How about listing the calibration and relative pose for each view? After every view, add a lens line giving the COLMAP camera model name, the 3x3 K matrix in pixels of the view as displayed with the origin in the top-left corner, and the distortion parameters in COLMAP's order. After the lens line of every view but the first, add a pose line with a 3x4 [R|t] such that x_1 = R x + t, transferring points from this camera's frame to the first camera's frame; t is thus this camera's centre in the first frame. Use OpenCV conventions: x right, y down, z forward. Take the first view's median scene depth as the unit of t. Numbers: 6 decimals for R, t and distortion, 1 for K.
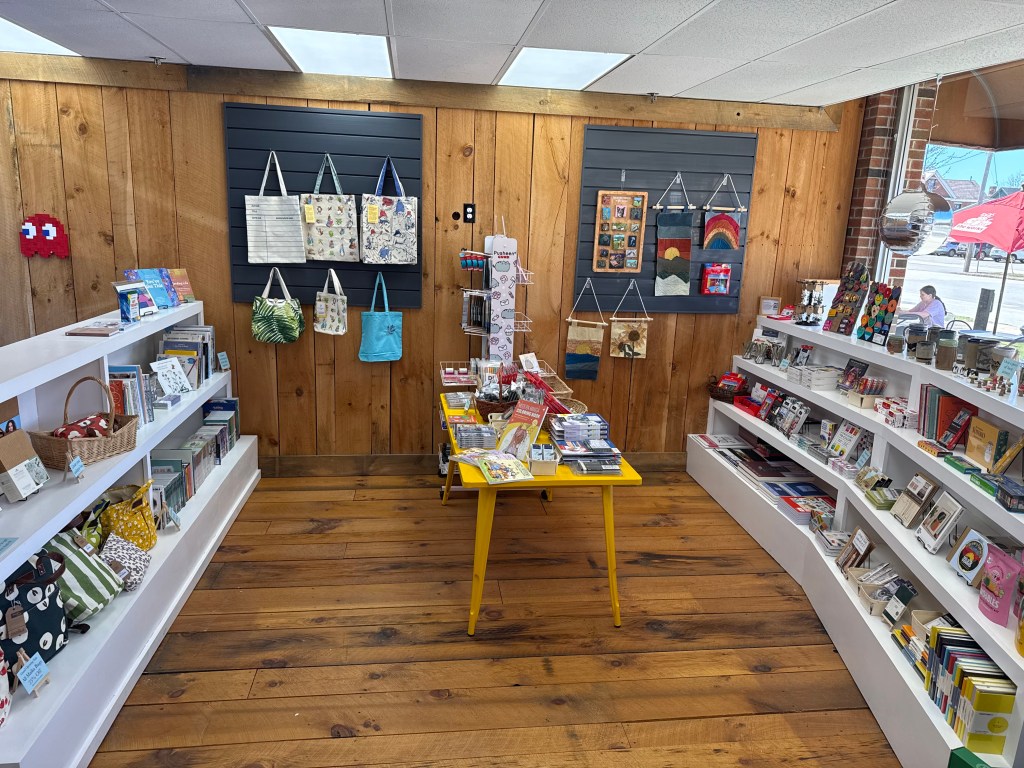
lens RADIAL K [[725.2, 0, 521.1], [0, 725.2, 383.1], [0, 0, 1]] dist [0.061756, -0.076149]
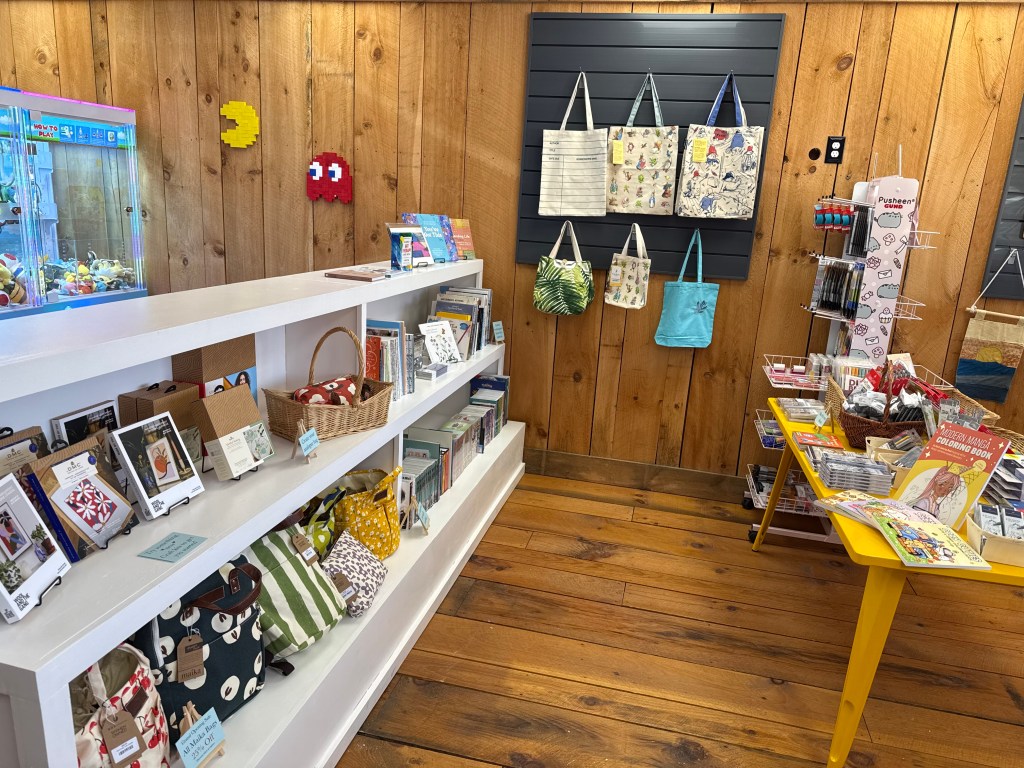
lens RADIAL K [[725.2, 0, 521.1], [0, 725.2, 383.1], [0, 0, 1]] dist [0.061756, -0.076149]
pose [[0.935787, 0.101091, -0.337761, -0.098854], [-0.100464, 0.994752, 0.019384, 0.011243], [0.337948, 0.015793, 0.941032, 0.235789]]
